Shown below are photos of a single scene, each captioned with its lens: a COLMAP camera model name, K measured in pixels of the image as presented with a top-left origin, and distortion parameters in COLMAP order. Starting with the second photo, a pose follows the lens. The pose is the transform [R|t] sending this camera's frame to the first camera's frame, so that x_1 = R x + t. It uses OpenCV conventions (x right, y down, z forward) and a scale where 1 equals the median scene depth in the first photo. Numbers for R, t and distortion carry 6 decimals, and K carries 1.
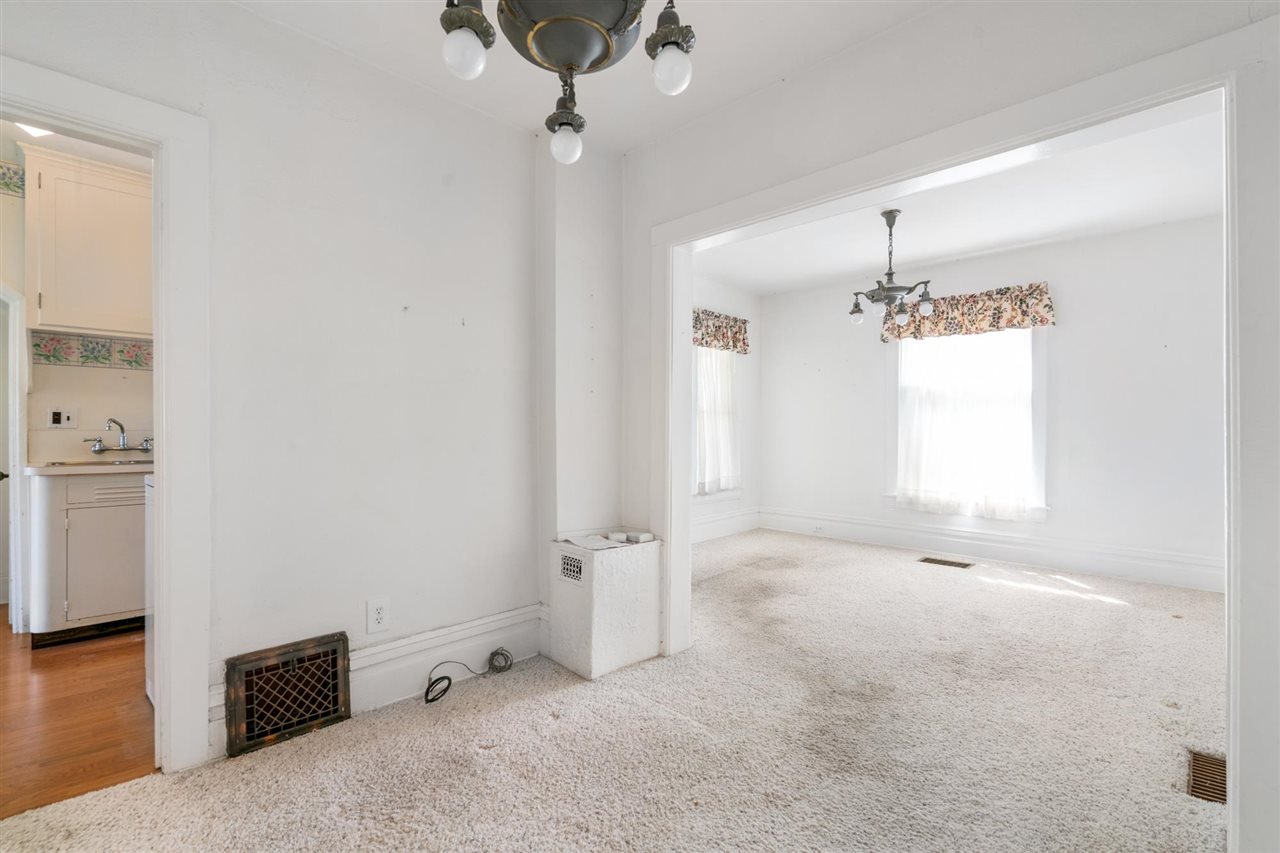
lens RADIAL K [[581.2, 0, 635.9], [0, 581.2, 424.0], [0, 0, 1]] dist [-0.001193, 0.000162]
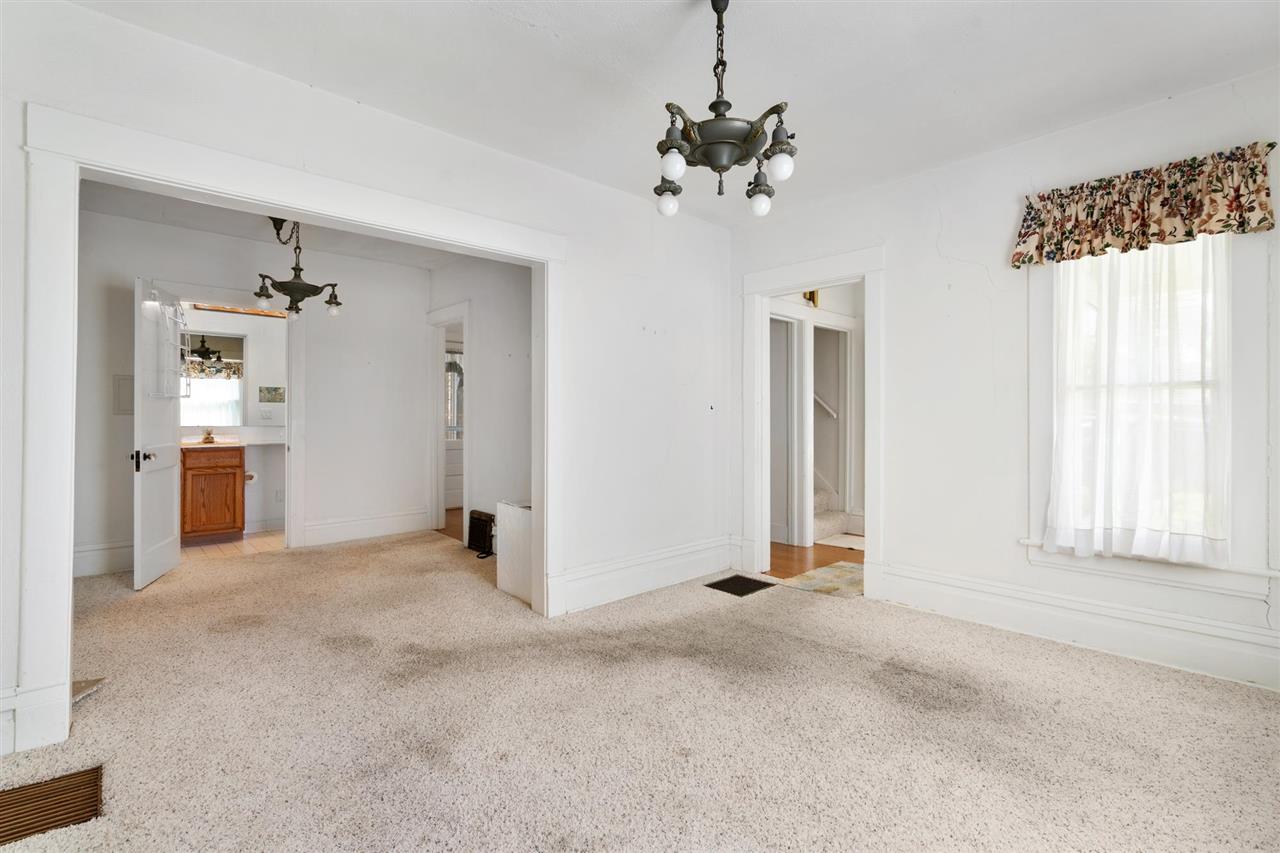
lens RADIAL K [[581.2, 0, 635.9], [0, 581.2, 424.0], [0, 0, 1]] dist [-0.001193, 0.000162]
pose [[-0.041816, 0.014600, -0.999019, 0.755058], [0.000709, 0.999893, 0.014584, -0.000005], [0.999125, -0.000099, -0.041822, 0.772100]]
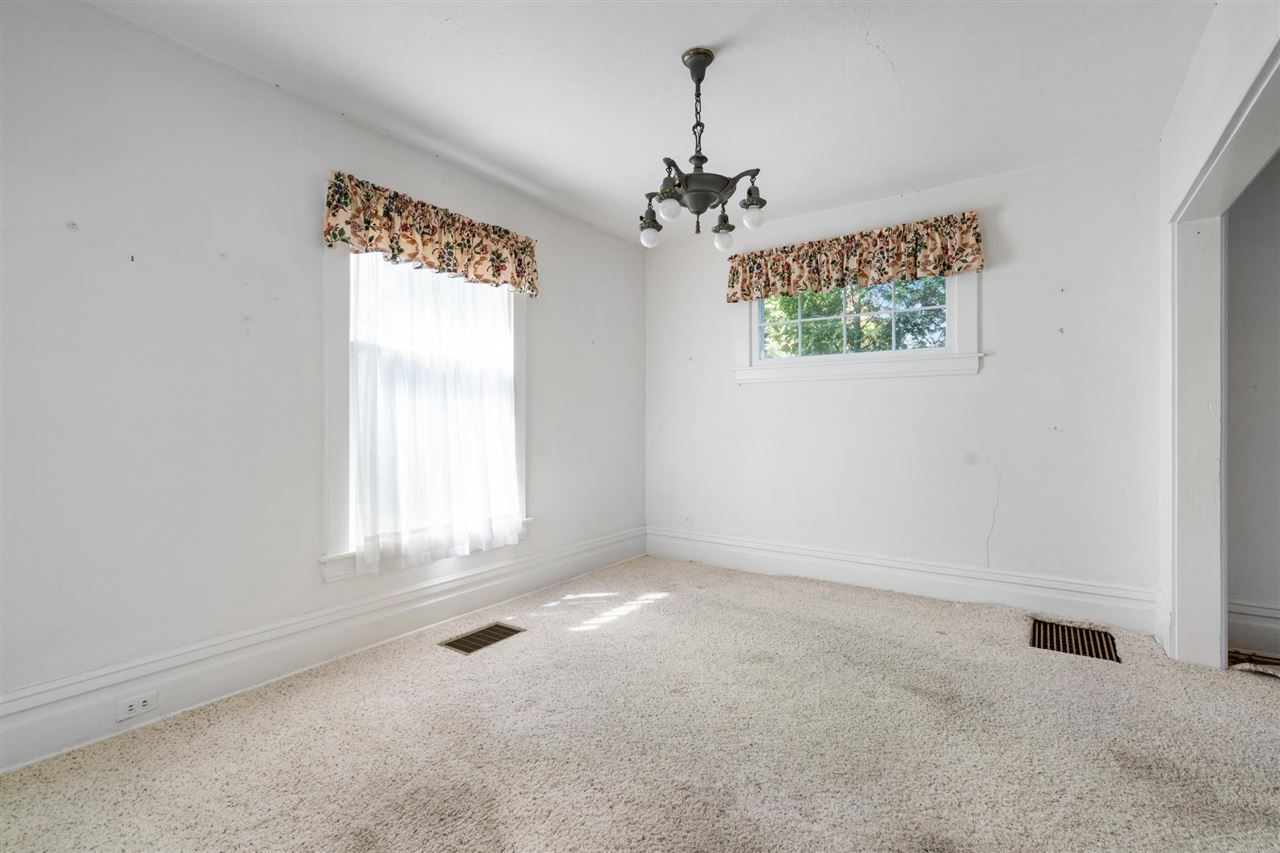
lens RADIAL K [[581.2, 0, 635.9], [0, 581.2, 424.0], [0, 0, 1]] dist [-0.001193, 0.000162]
pose [[-0.171696, -0.001022, 0.985149, -0.110900], [0.000759, 0.999999, 0.001170, 0.009904], [-0.985150, 0.000949, -0.171695, 0.946808]]
